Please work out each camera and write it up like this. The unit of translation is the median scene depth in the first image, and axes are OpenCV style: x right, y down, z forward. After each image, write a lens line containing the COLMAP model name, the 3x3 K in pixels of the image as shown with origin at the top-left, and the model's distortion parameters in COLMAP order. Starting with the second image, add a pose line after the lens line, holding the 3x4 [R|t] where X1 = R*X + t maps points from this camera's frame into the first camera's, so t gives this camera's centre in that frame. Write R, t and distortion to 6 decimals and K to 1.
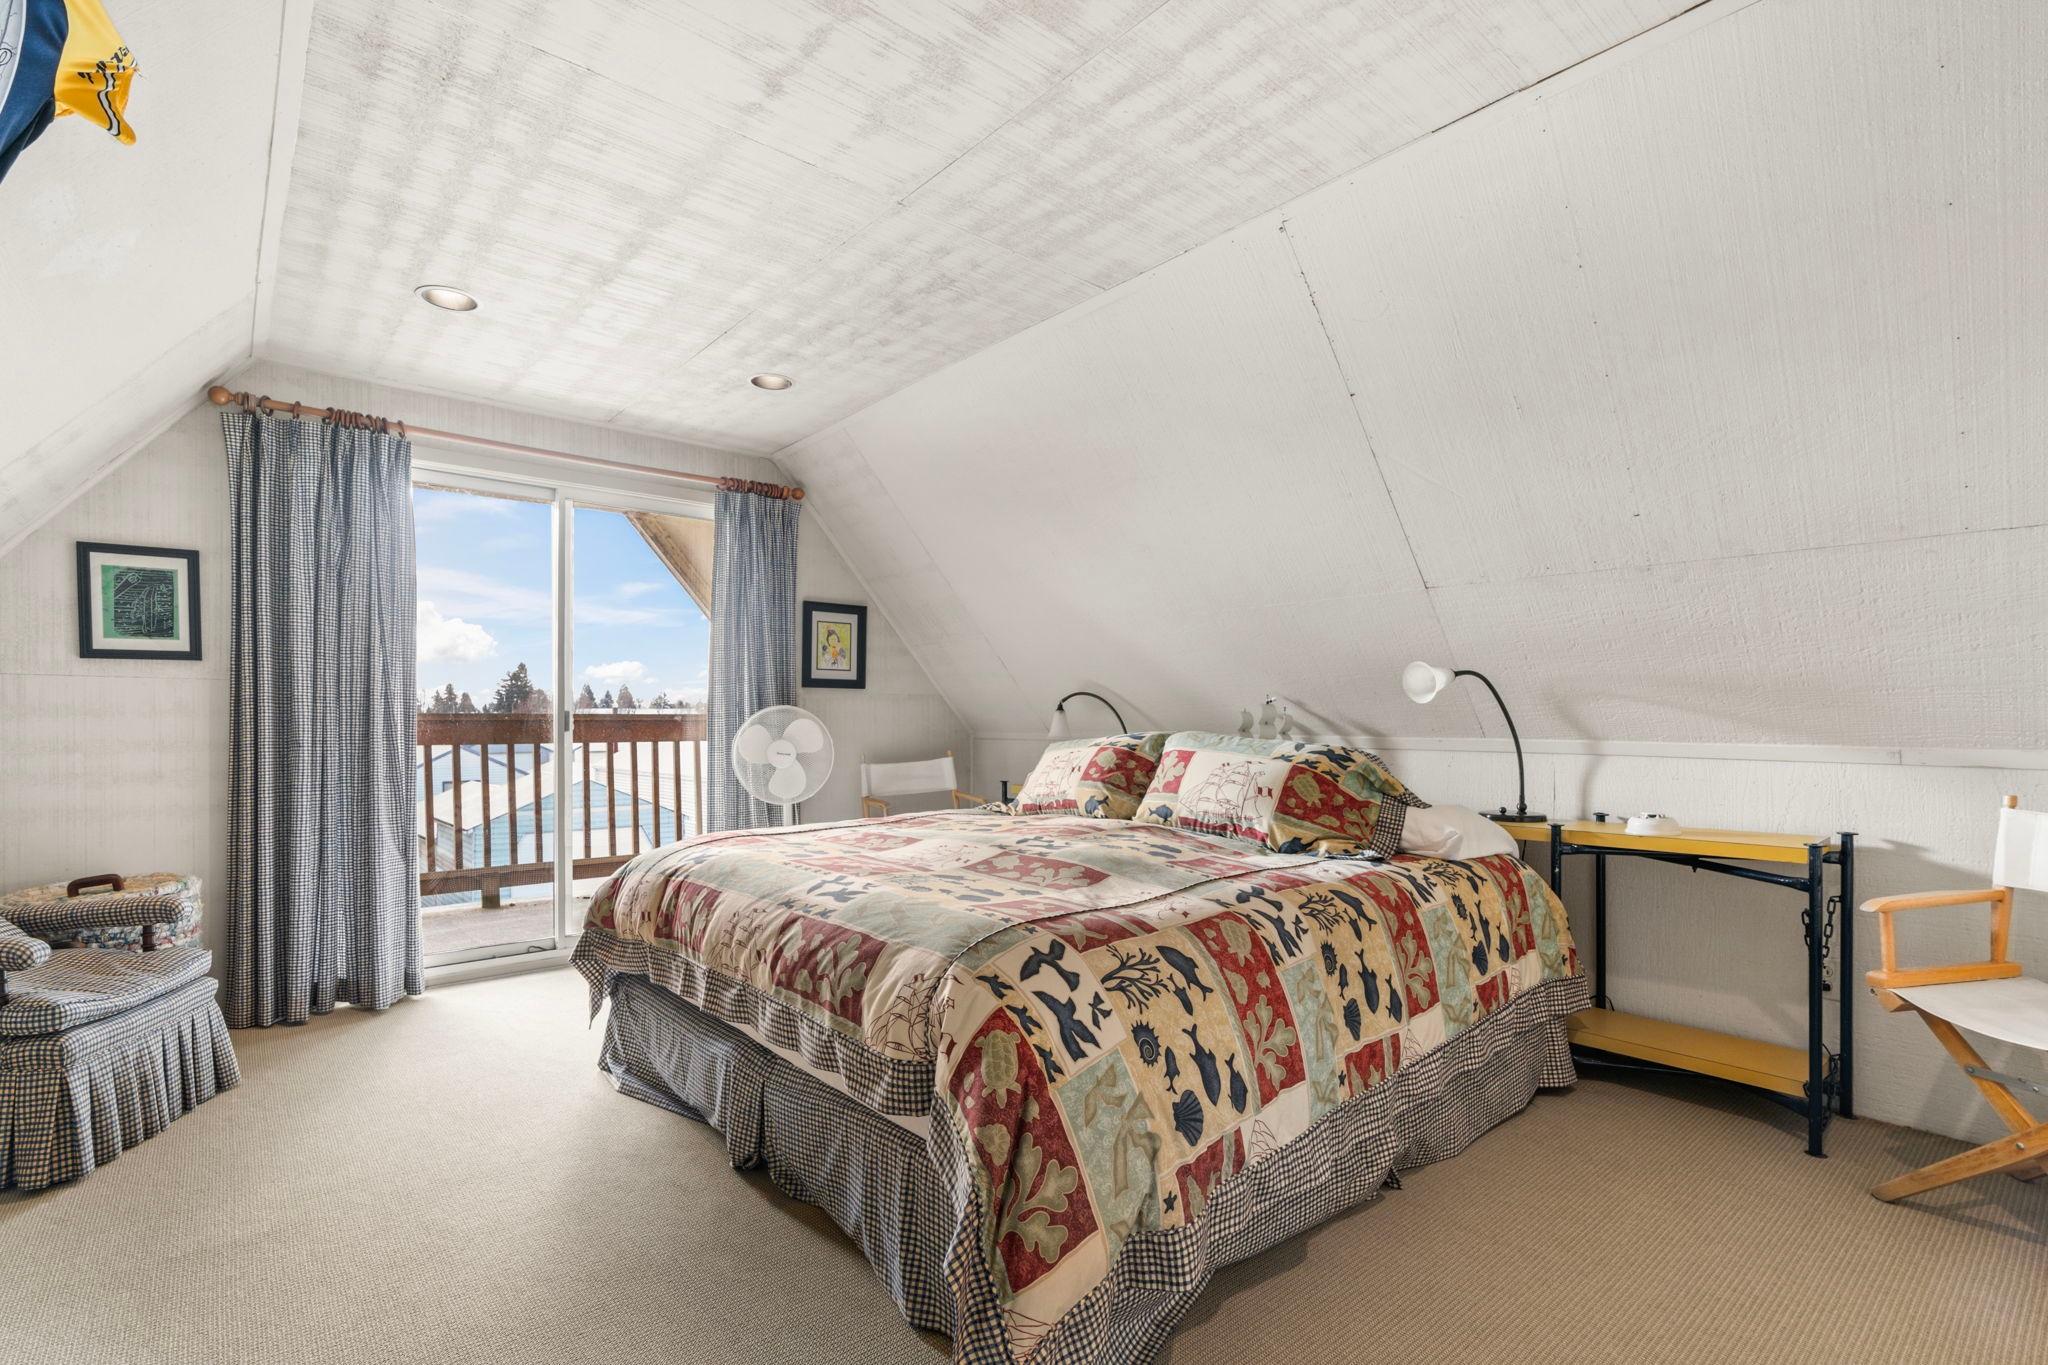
lens RADIAL K [[929.9, 0, 990.7], [0, 929.9, 726.5], [0, 0, 1]] dist [-0.005170, 0.002290]
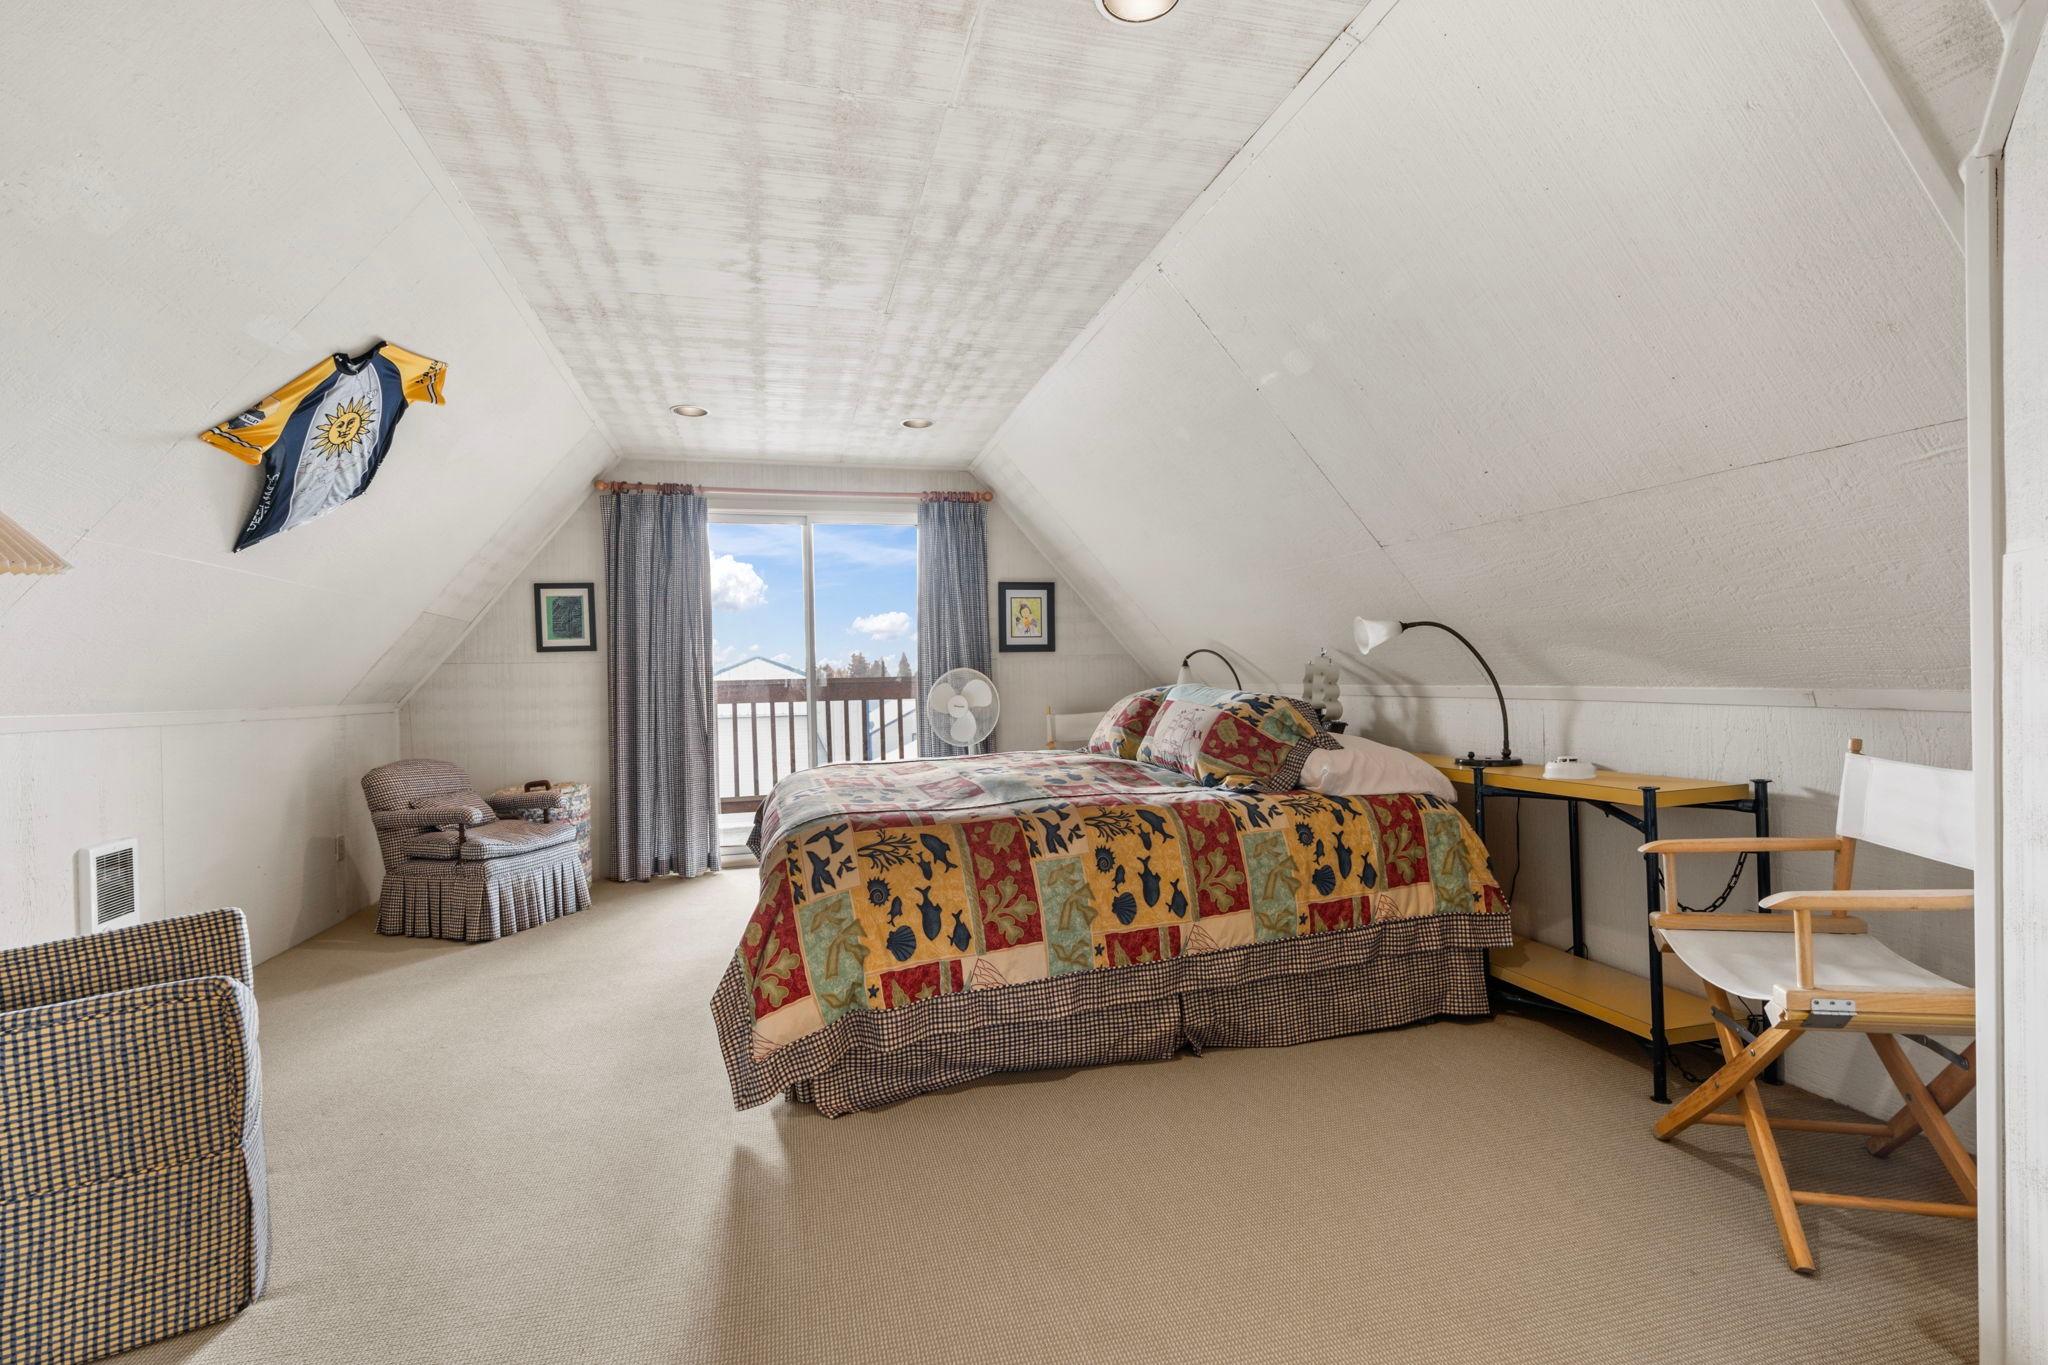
lens RADIAL K [[929.9, 0, 1028.3], [0, 929.9, 677.5], [0, 0, 1]] dist [-0.005170, 0.002290]
pose [[0.903708, -0.021073, -0.427631, 0.615967], [0.019225, 0.999778, -0.008639, 0.004038], [0.427718, -0.000415, 0.903912, -0.161660]]
